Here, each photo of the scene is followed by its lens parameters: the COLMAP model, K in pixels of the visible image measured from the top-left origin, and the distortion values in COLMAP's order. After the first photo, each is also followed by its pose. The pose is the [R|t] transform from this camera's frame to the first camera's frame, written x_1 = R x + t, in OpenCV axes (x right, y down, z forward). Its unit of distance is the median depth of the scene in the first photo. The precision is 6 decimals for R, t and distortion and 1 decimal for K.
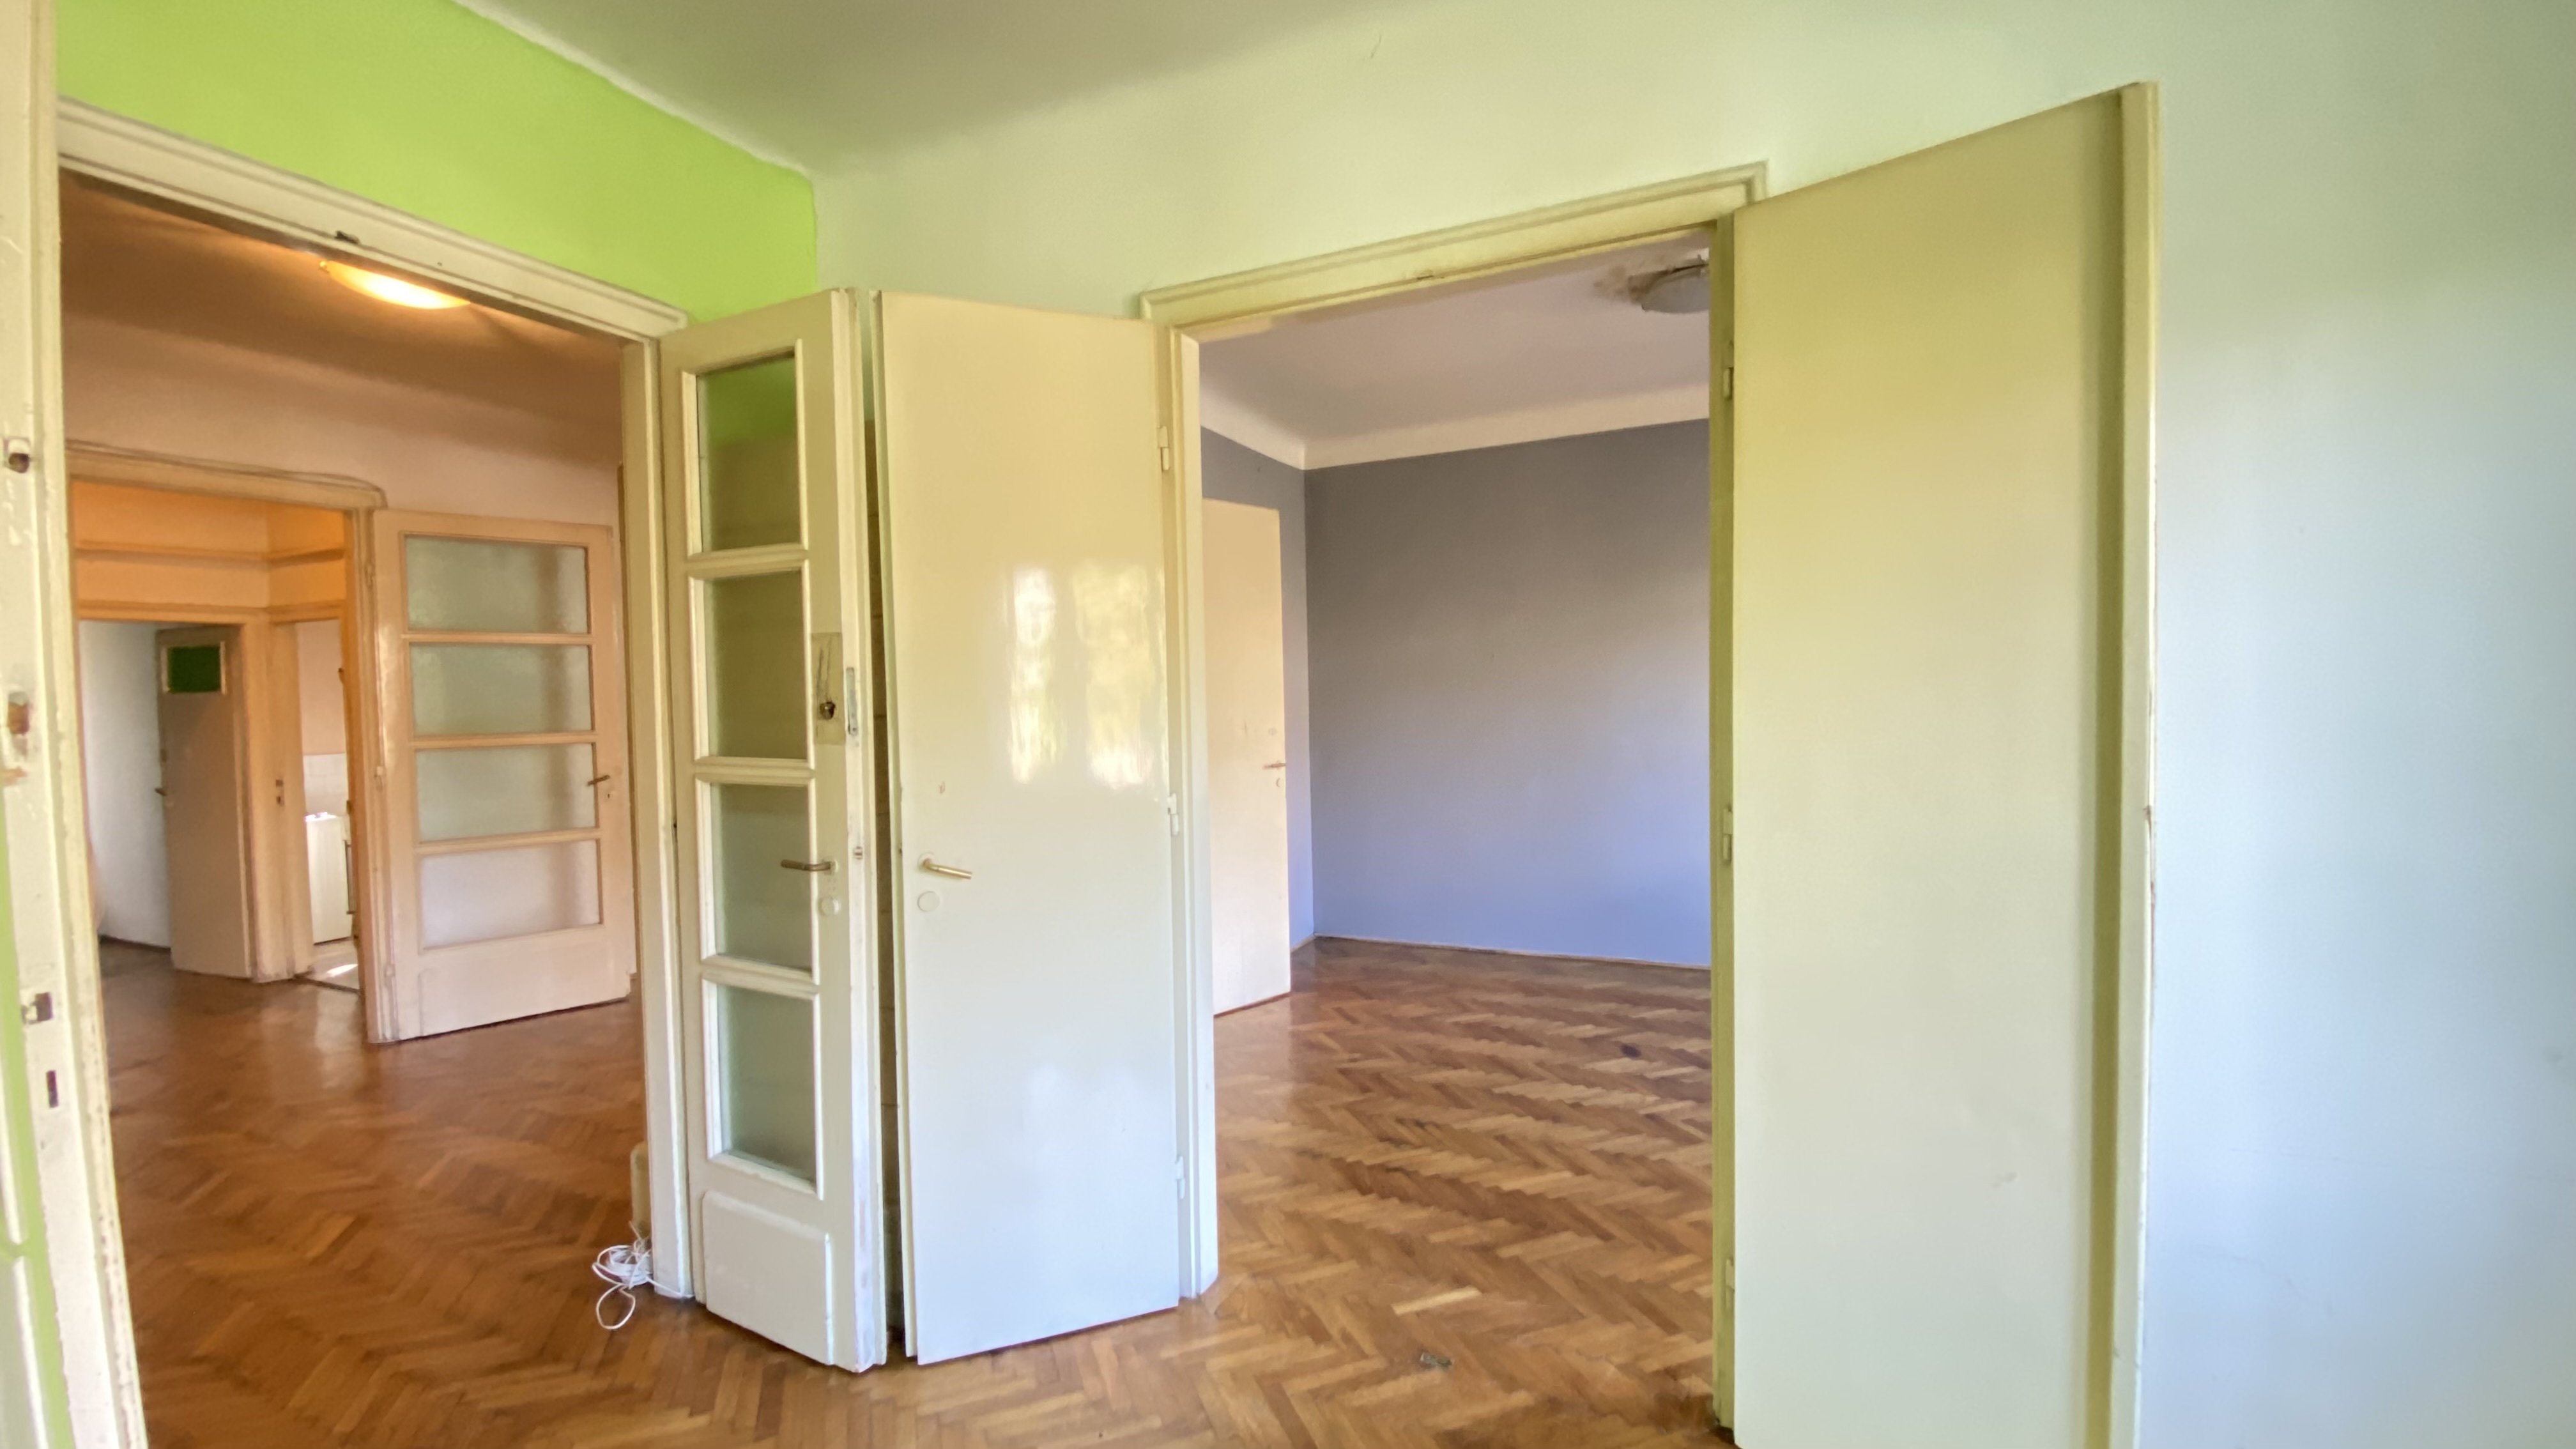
lens RADIAL K [[1046.0, 0, 1297.7], [0, 1046.0, 723.2], [0, 0, 1]] dist [-0.002162, -0.012235]
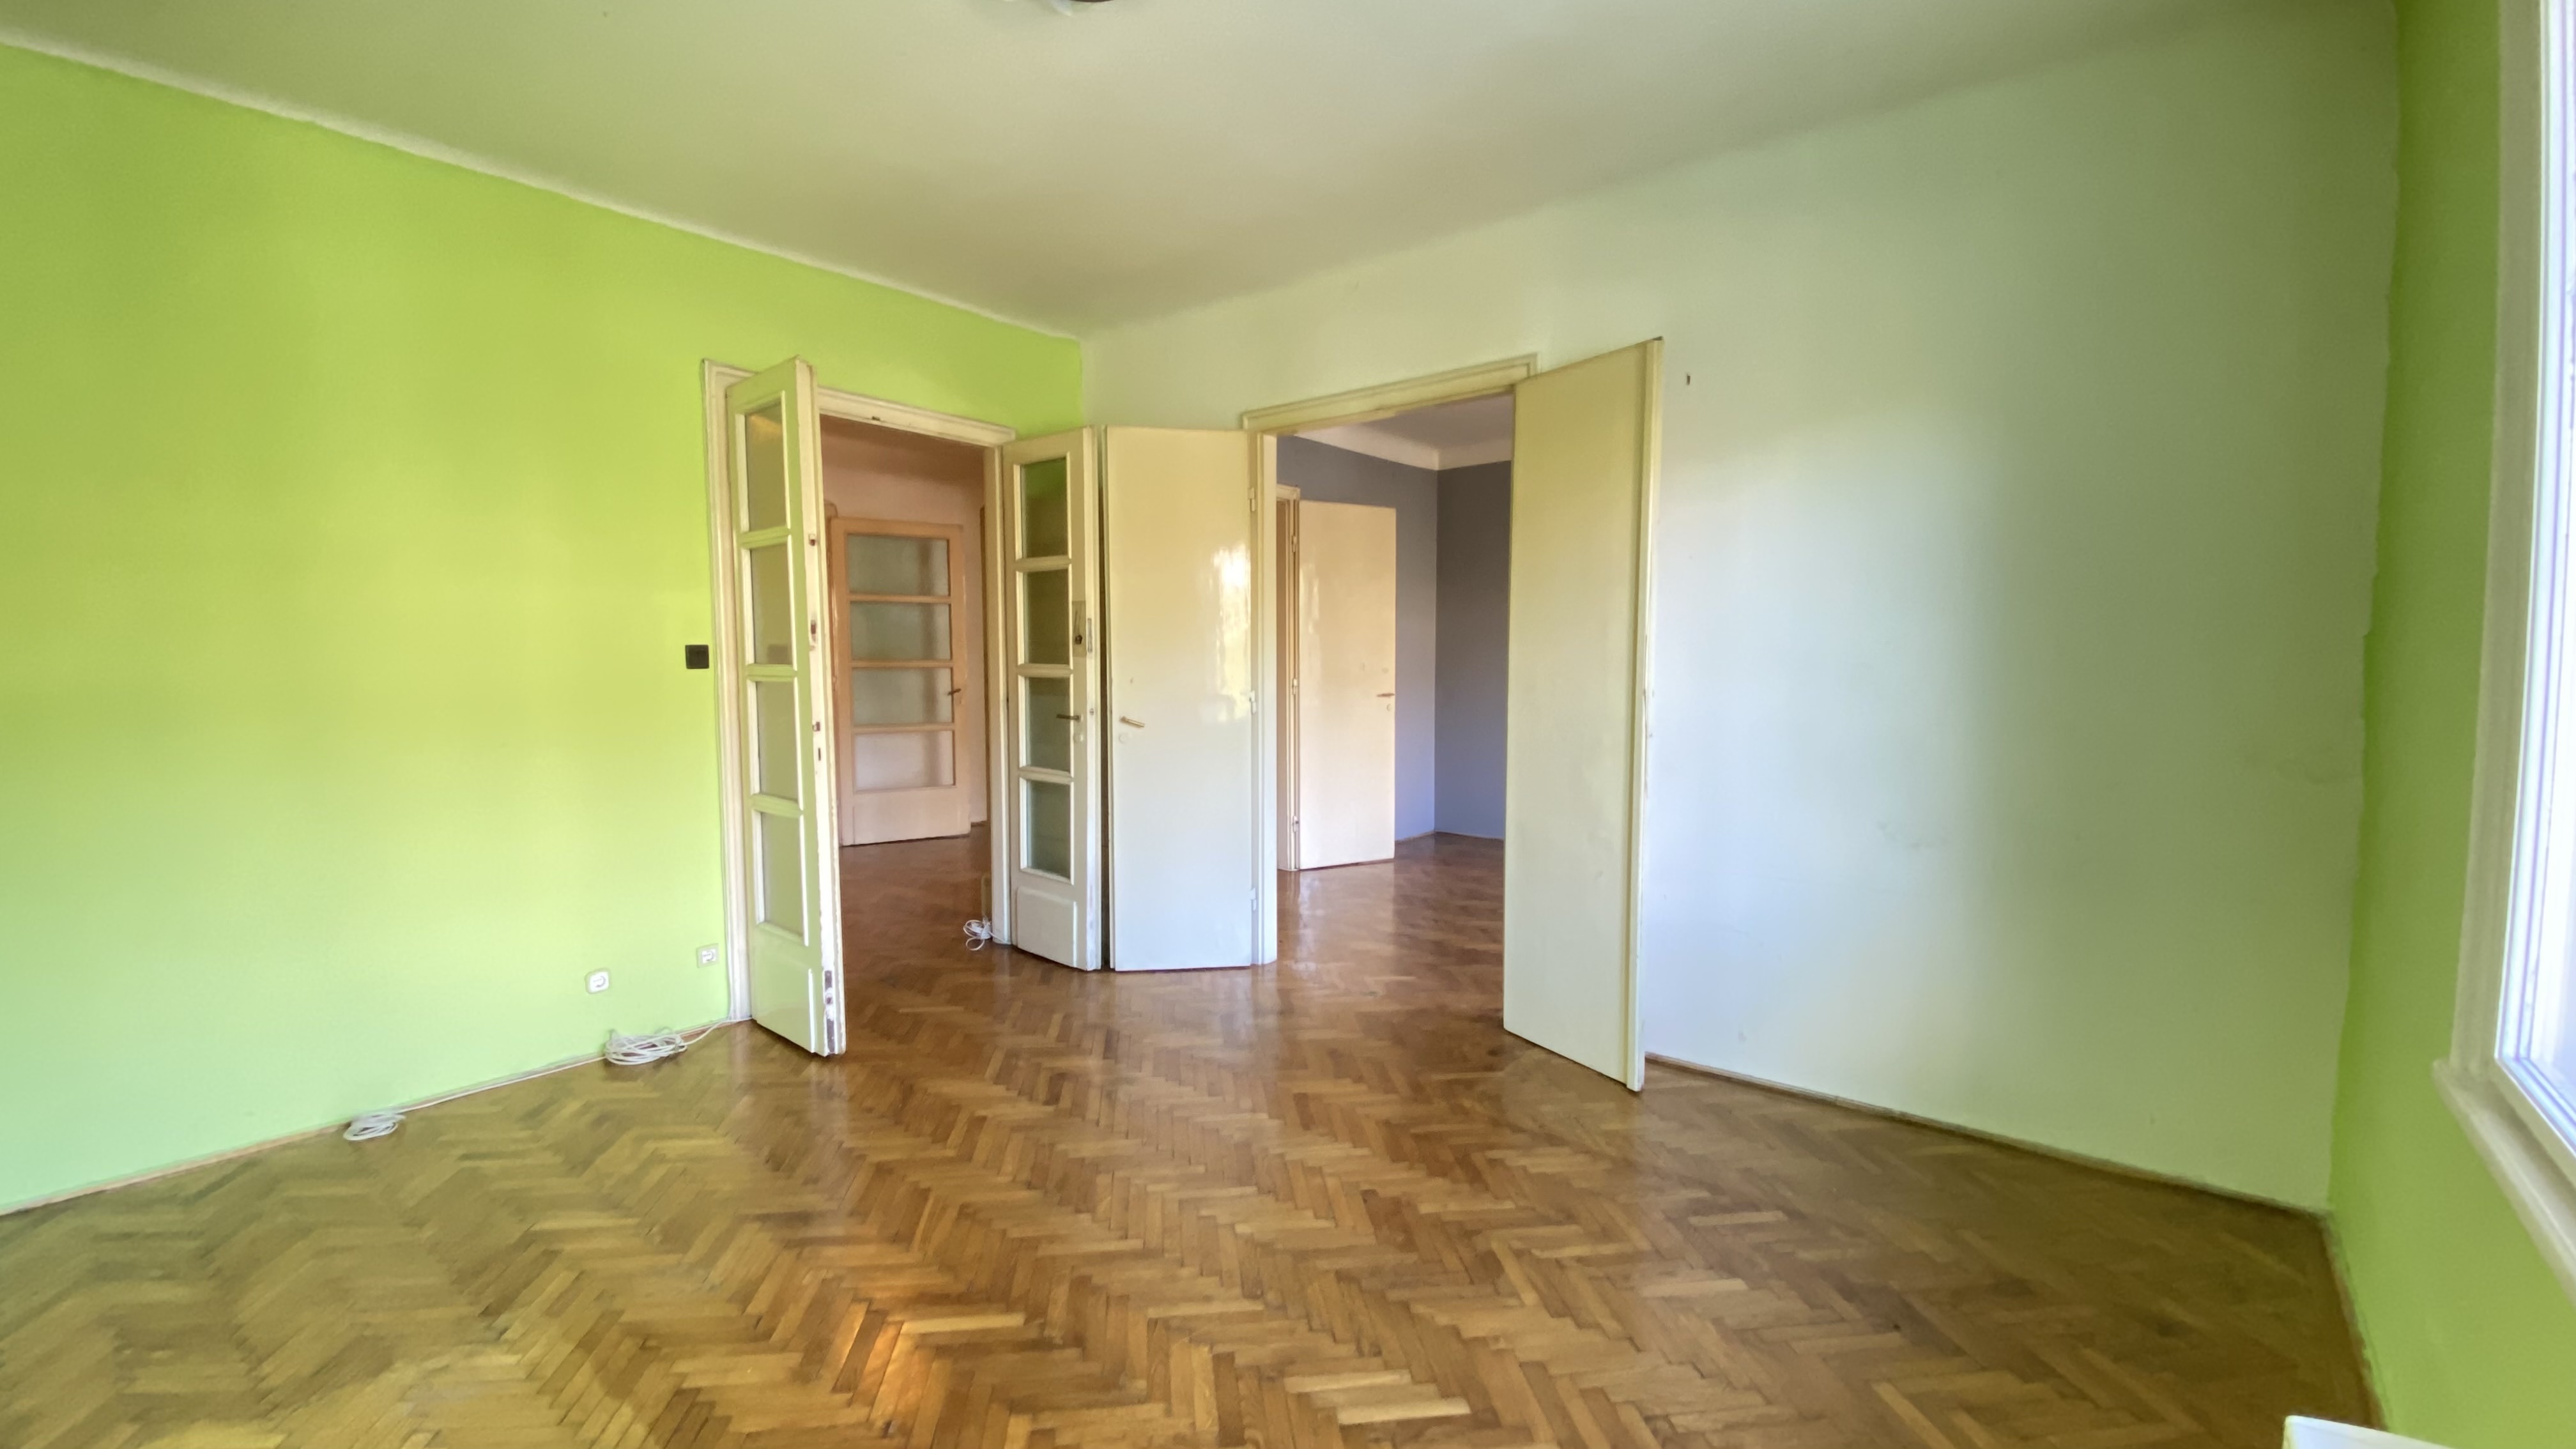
lens RADIAL K [[1046.0, 0, 1296.5], [0, 1046.0, 733.9], [0, 0, 1]] dist [-0.002162, -0.012235]
pose [[0.969462, 0.037237, -0.242397, 0.413717], [-0.025609, 0.998373, 0.050949, 0.051269], [0.243899, -0.043185, 0.968839, -0.784128]]
